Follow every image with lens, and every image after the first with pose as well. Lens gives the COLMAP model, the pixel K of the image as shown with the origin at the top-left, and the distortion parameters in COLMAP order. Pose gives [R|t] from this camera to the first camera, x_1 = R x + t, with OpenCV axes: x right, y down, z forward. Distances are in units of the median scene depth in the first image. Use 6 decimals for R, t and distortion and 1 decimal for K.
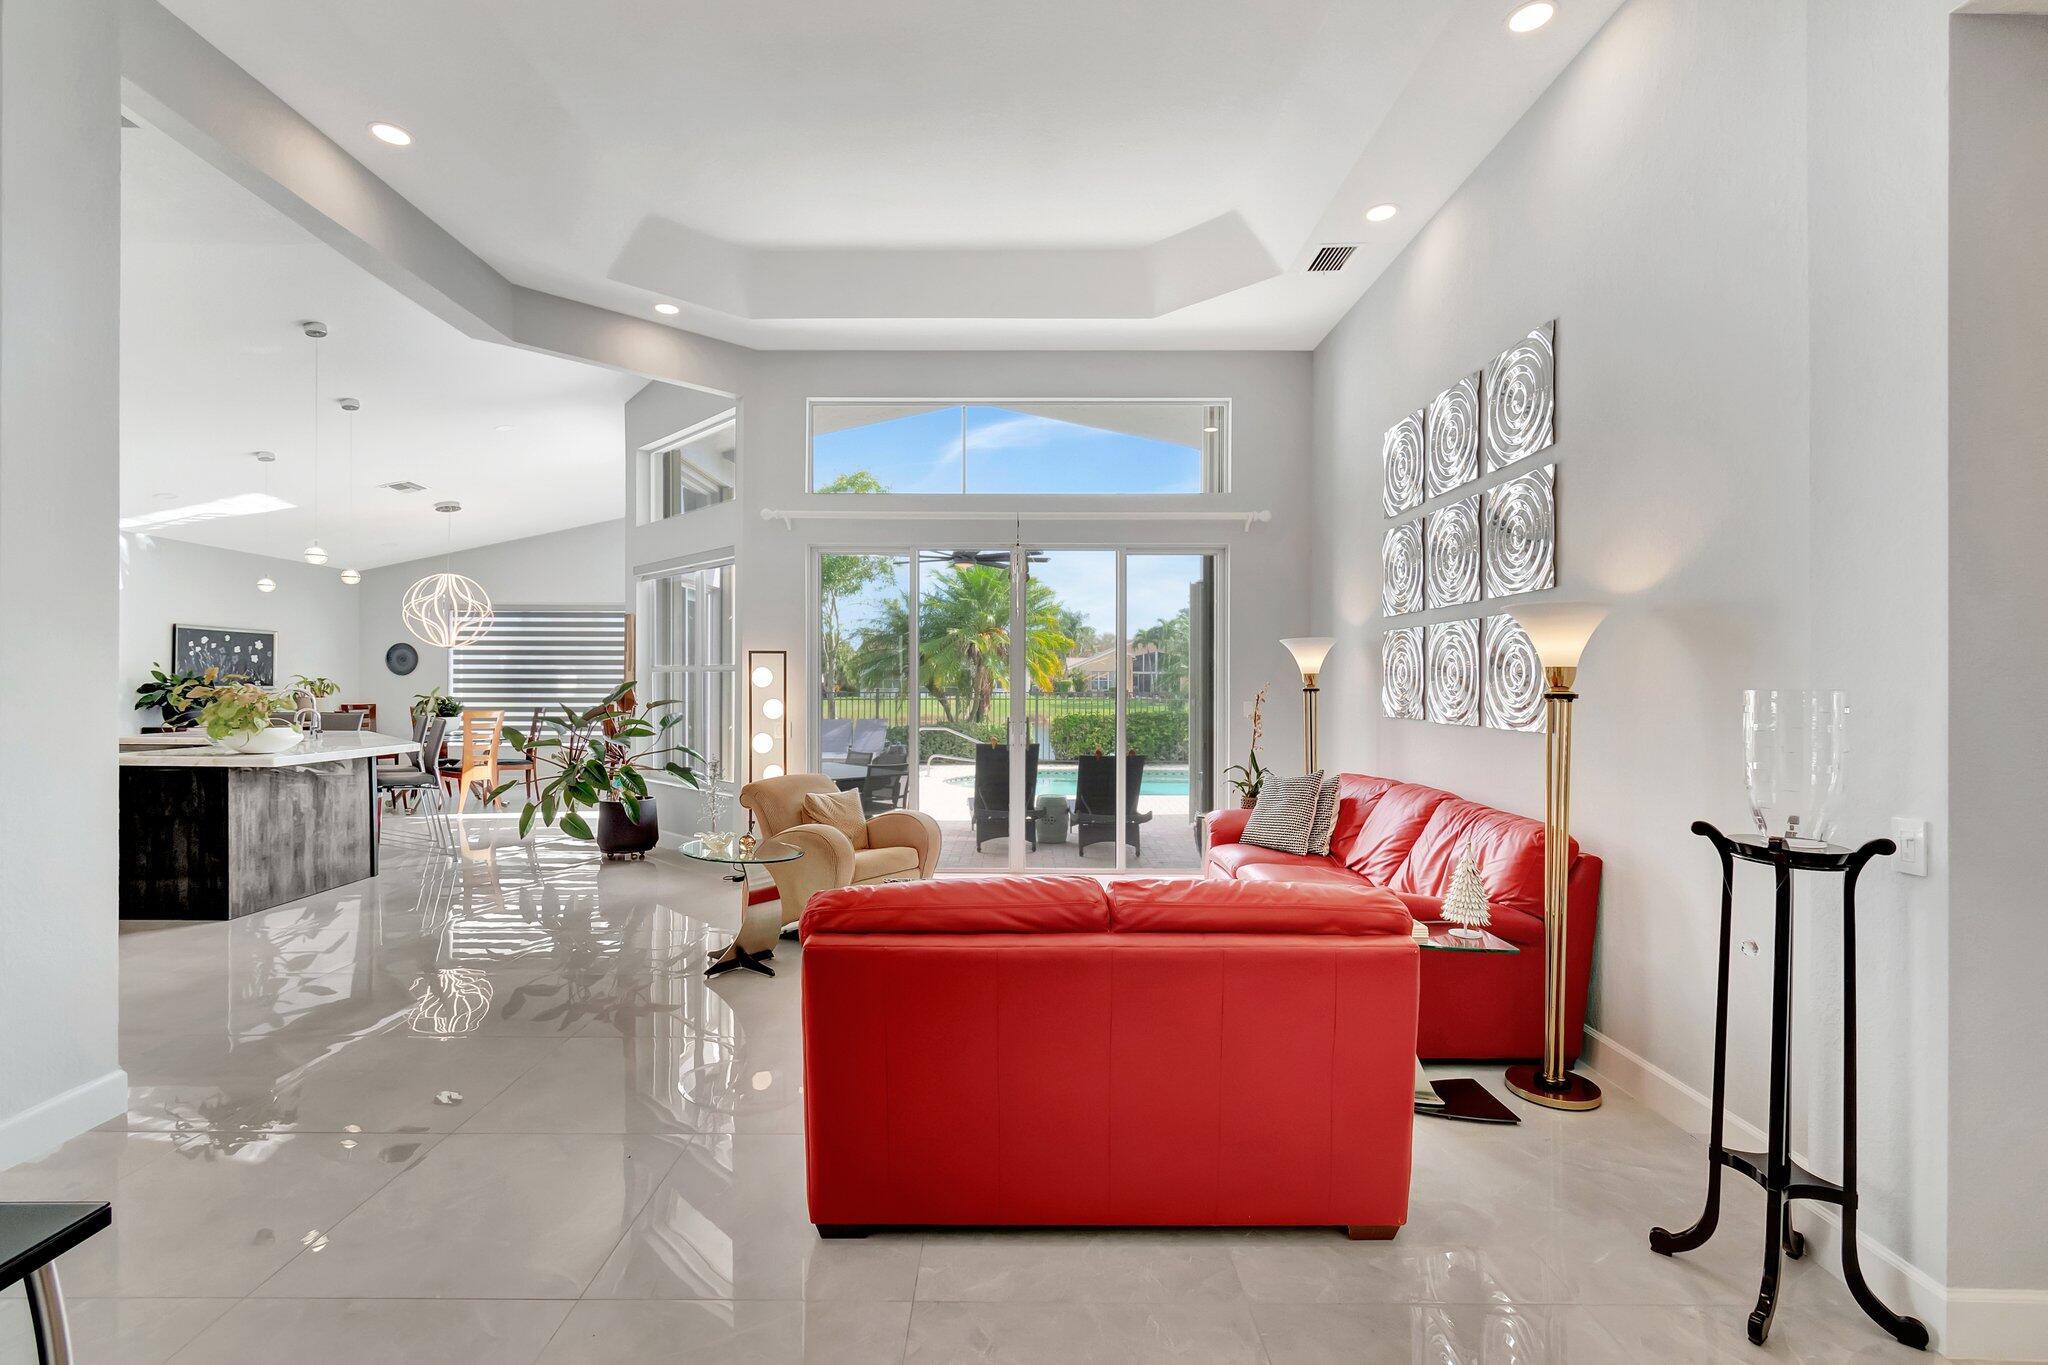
lens RADIAL K [[904.6, 0, 1014.4], [0, 904.6, 692.6], [0, 0, 1]] dist [0.000970, 0.000332]
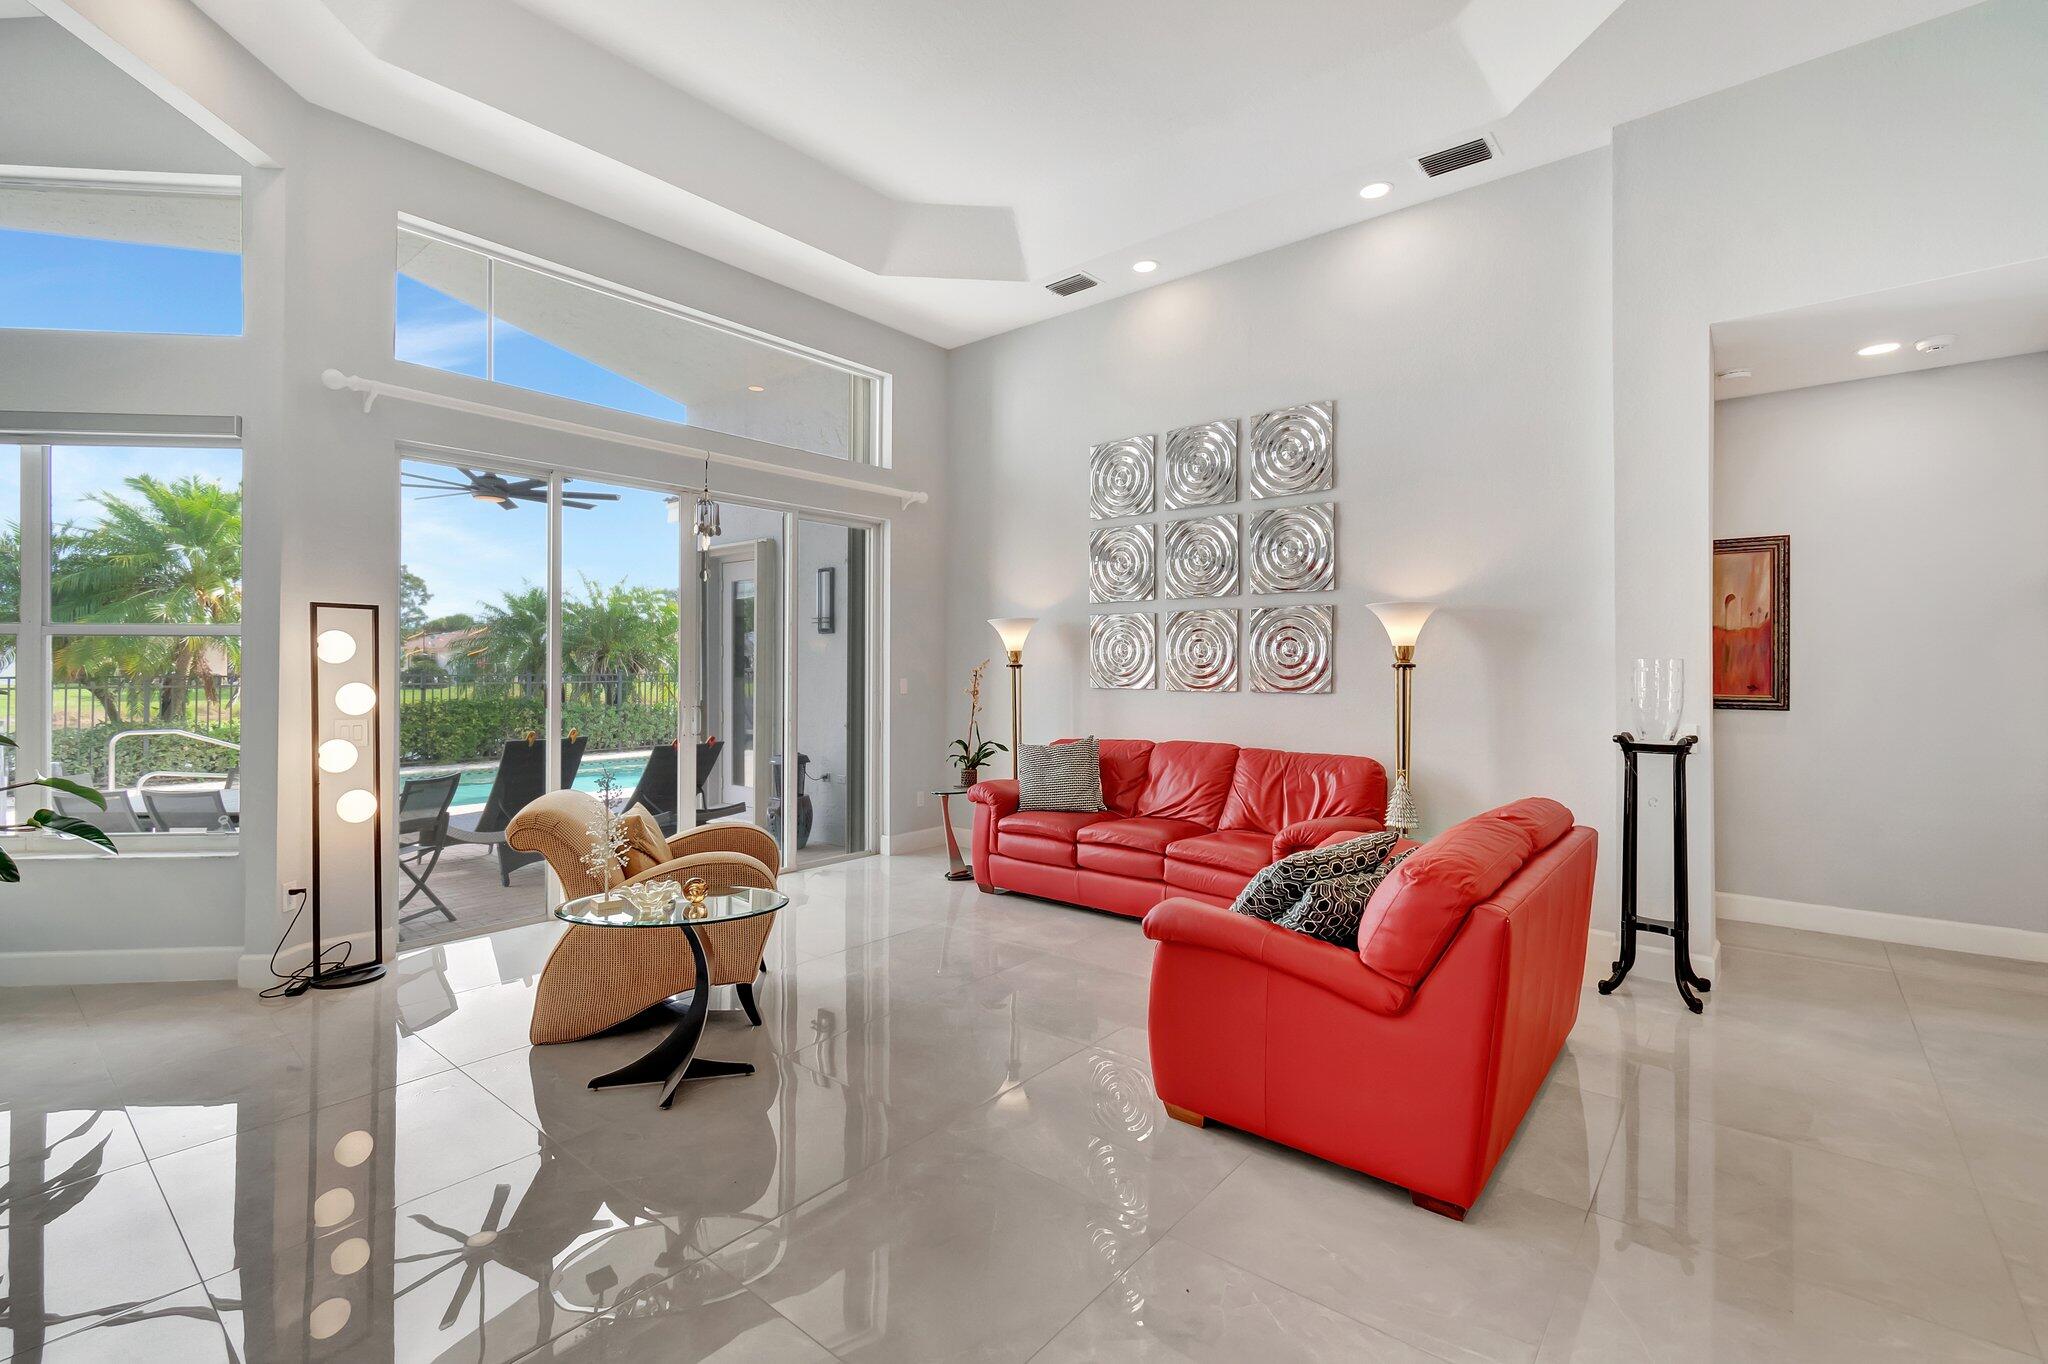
lens RADIAL K [[904.6, 0, 1010.4], [0, 904.6, 667.7], [0, 0, 1]] dist [0.000970, 0.000332]
pose [[0.646327, -0.003415, 0.763053, -0.511521], [0.009145, 0.999953, -0.003271, 0.003217], [-0.763005, 0.009092, 0.646328, 0.299209]]
